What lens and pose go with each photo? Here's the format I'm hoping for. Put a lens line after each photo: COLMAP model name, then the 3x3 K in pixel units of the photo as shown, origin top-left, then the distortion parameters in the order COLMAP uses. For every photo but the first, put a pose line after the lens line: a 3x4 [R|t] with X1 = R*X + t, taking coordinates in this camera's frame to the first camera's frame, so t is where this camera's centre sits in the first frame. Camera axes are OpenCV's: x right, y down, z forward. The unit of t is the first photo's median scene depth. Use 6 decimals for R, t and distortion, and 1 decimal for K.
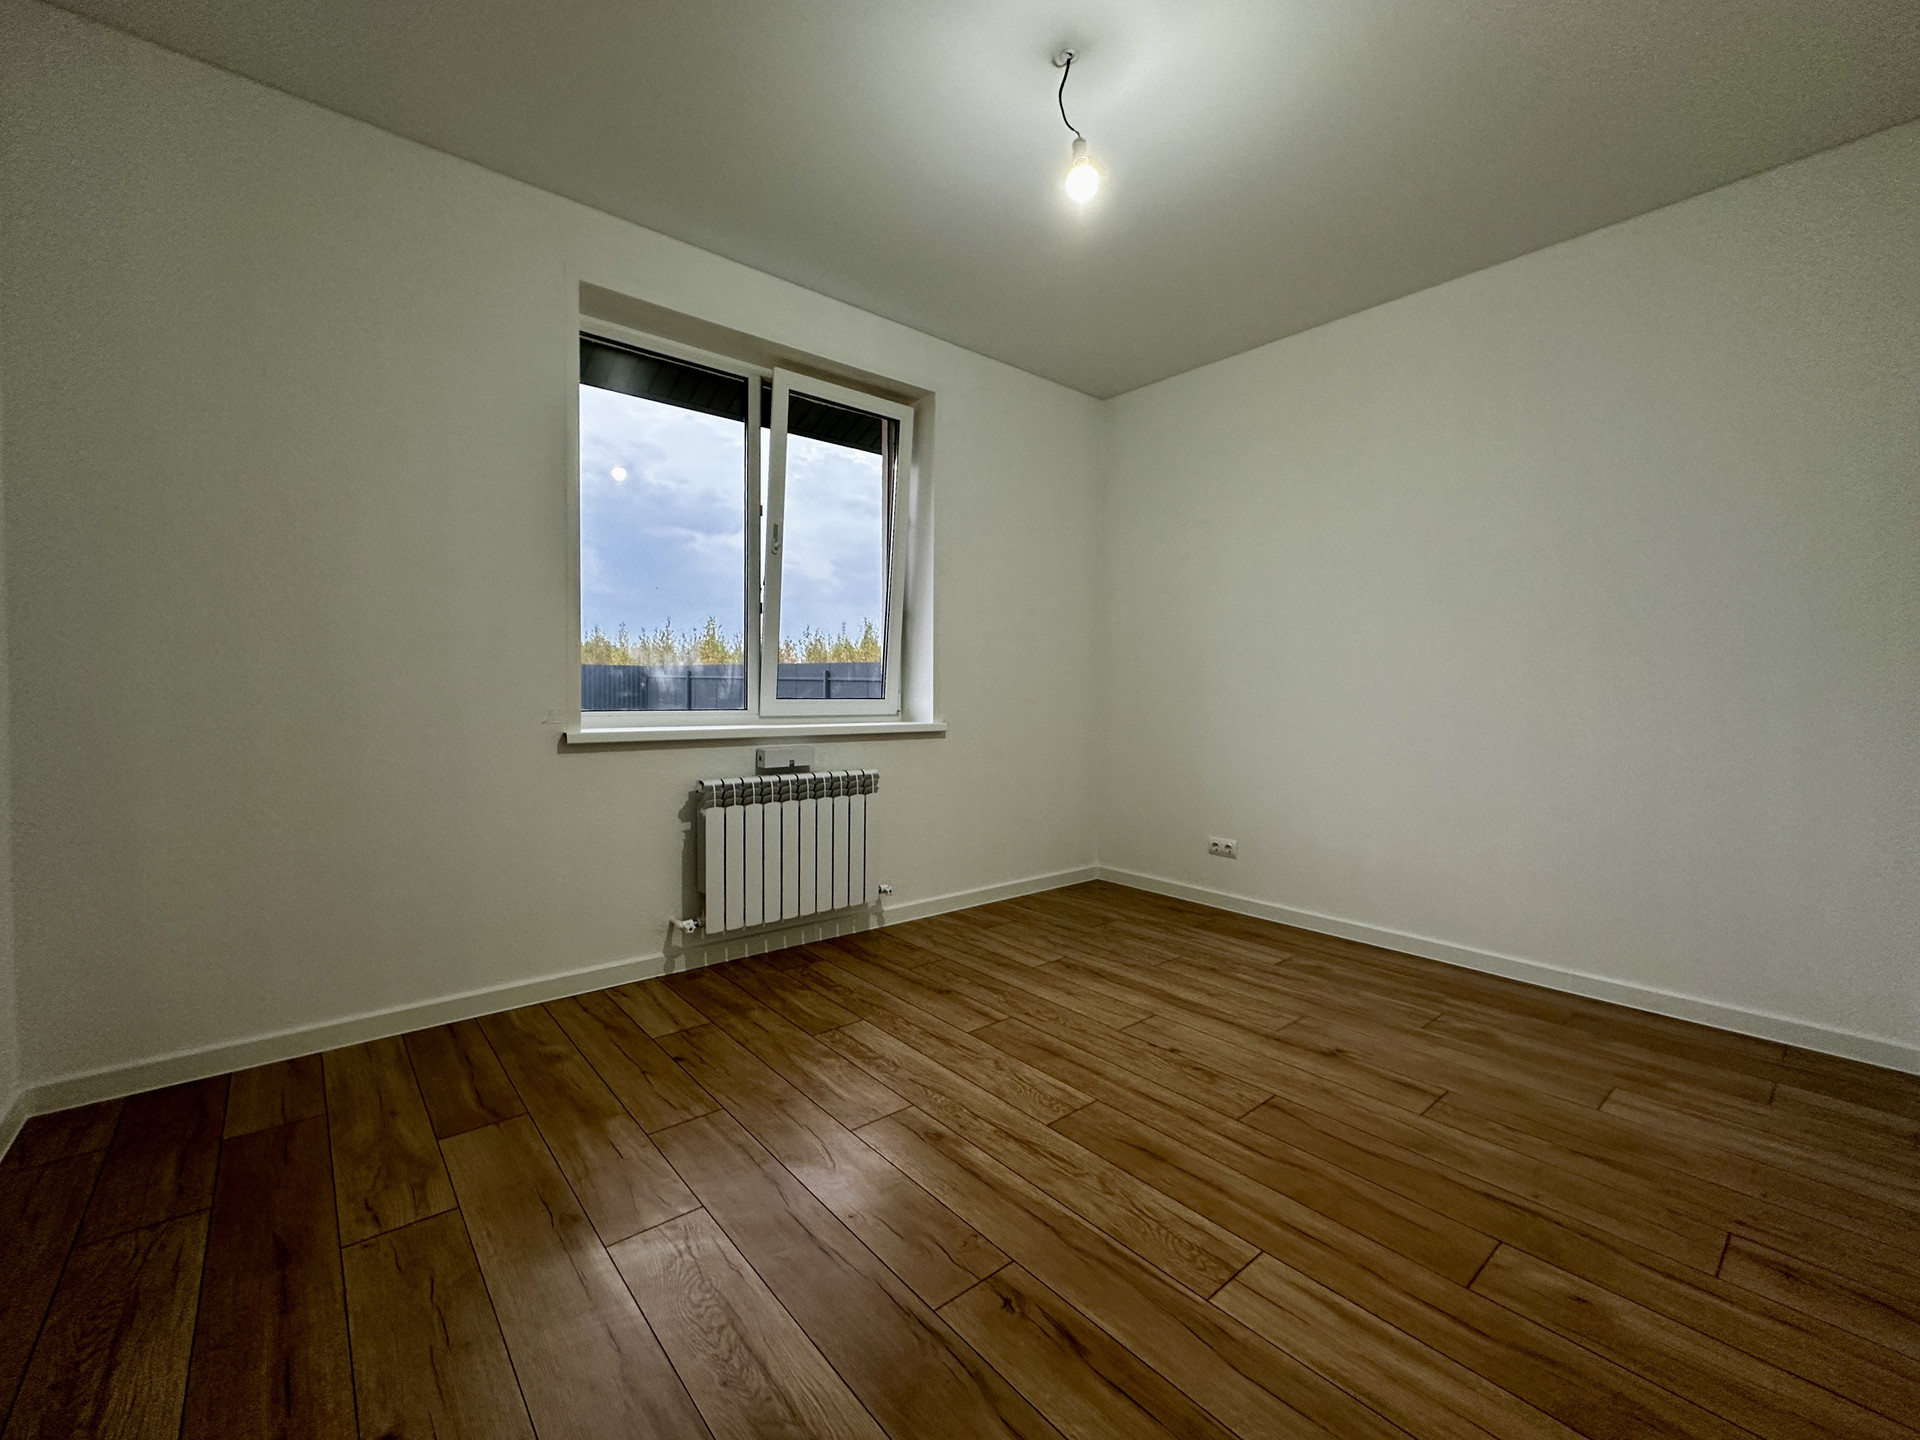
lens RADIAL K [[800.7, 0, 916.6], [0, 800.7, 703.0], [0, 0, 1]] dist [-0.032450, -0.000137]
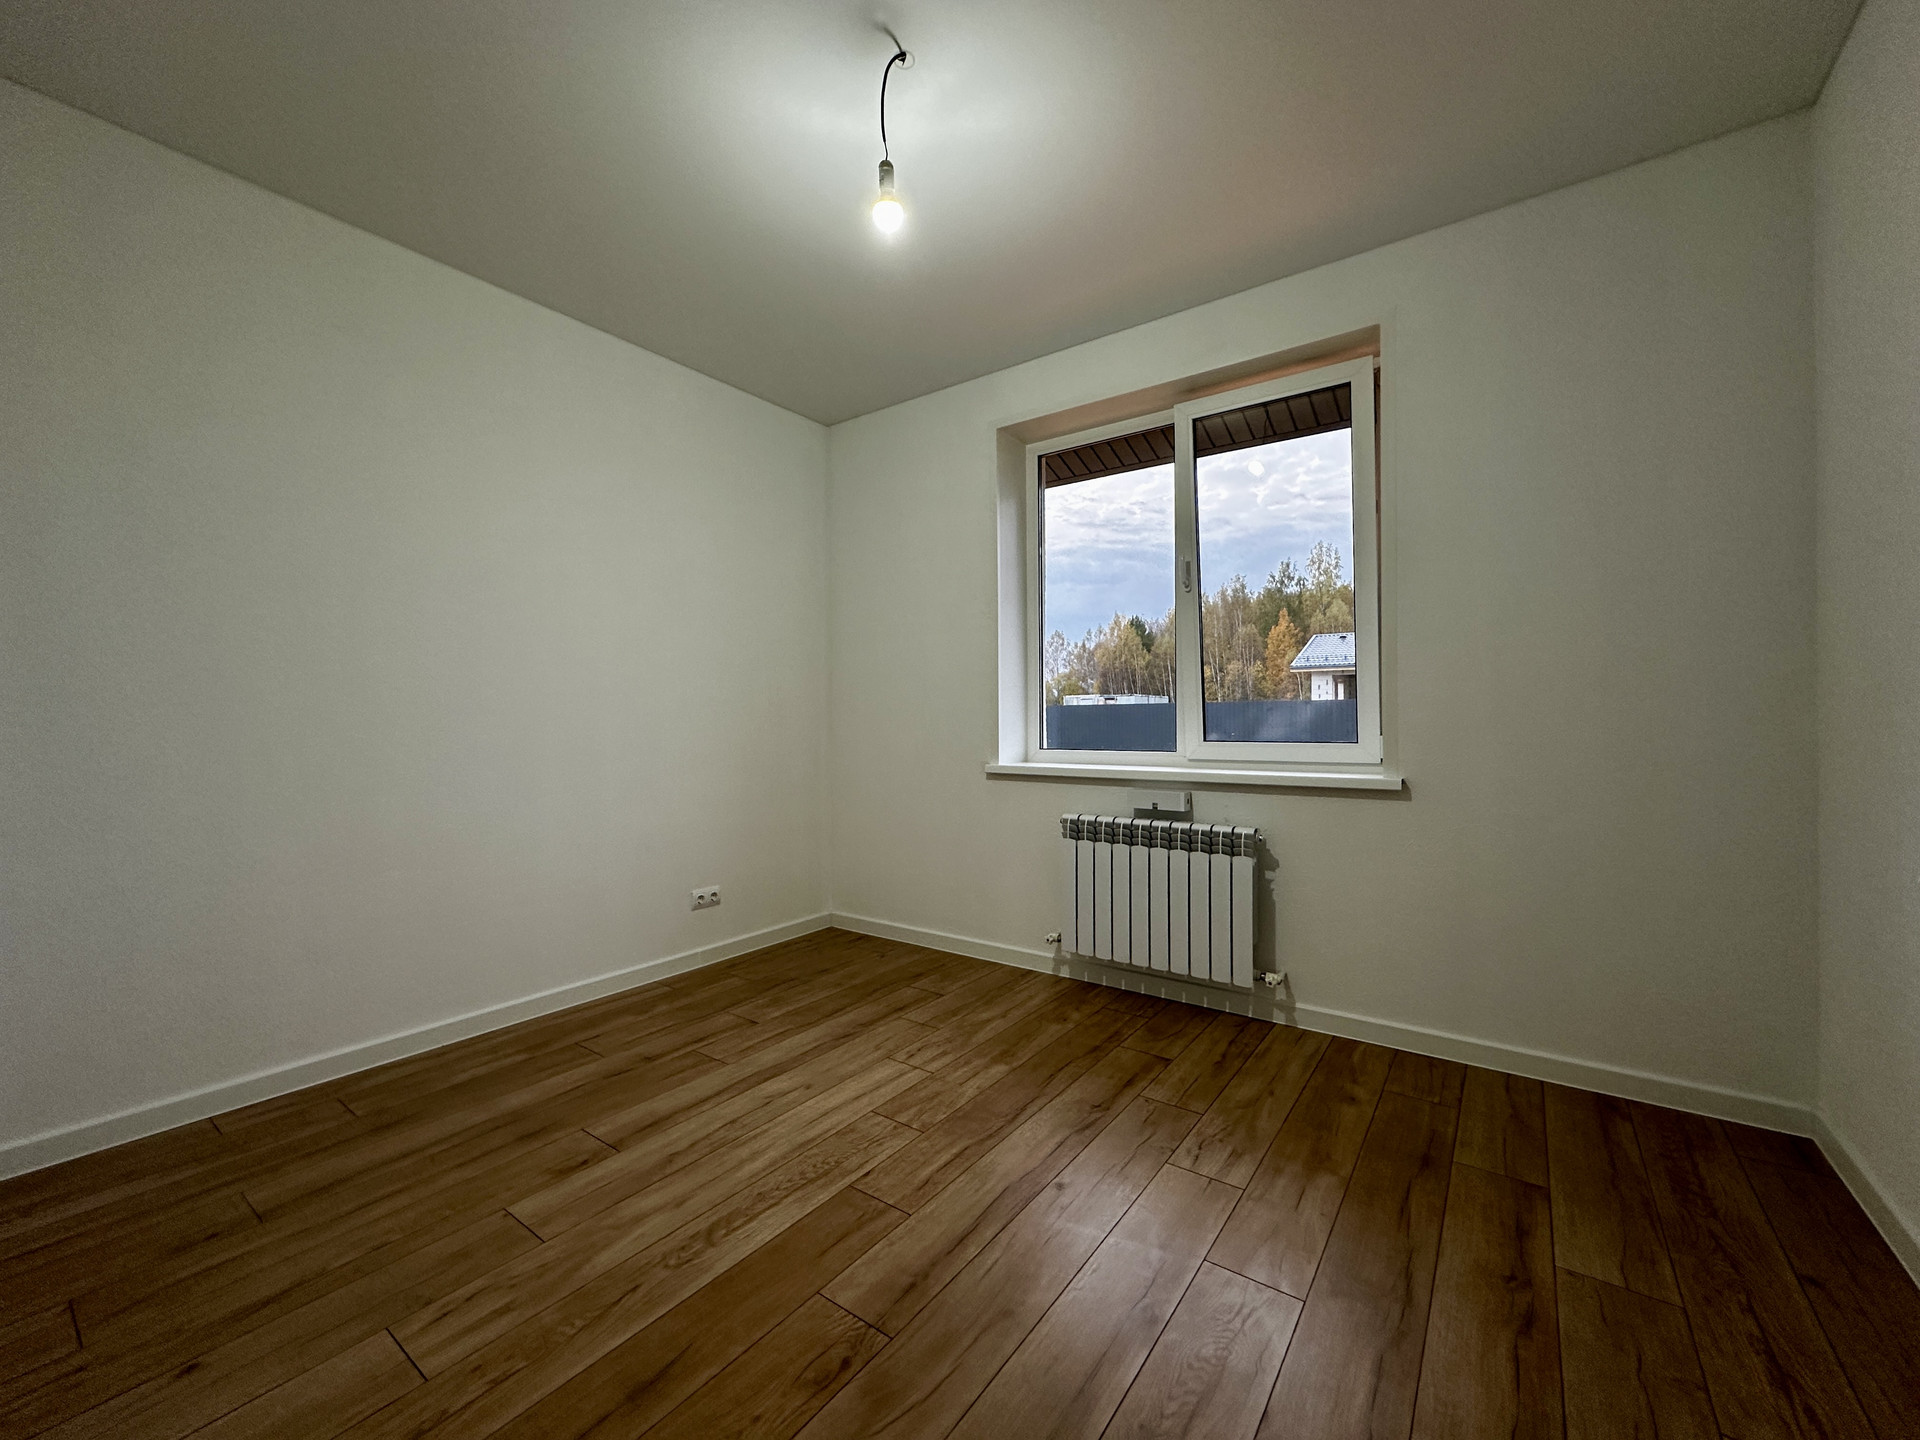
lens RADIAL K [[762.4, 0, 960.4], [0, 762.4, 723.4], [0, 0, 1]] dist [-0.000815, 0.000312]
pose [[0.279425, -0.005575, -0.960151, 0.638429], [-0.015431, 0.999828, -0.010296, -0.014731], [0.960044, 0.017693, 0.279291, 0.494208]]
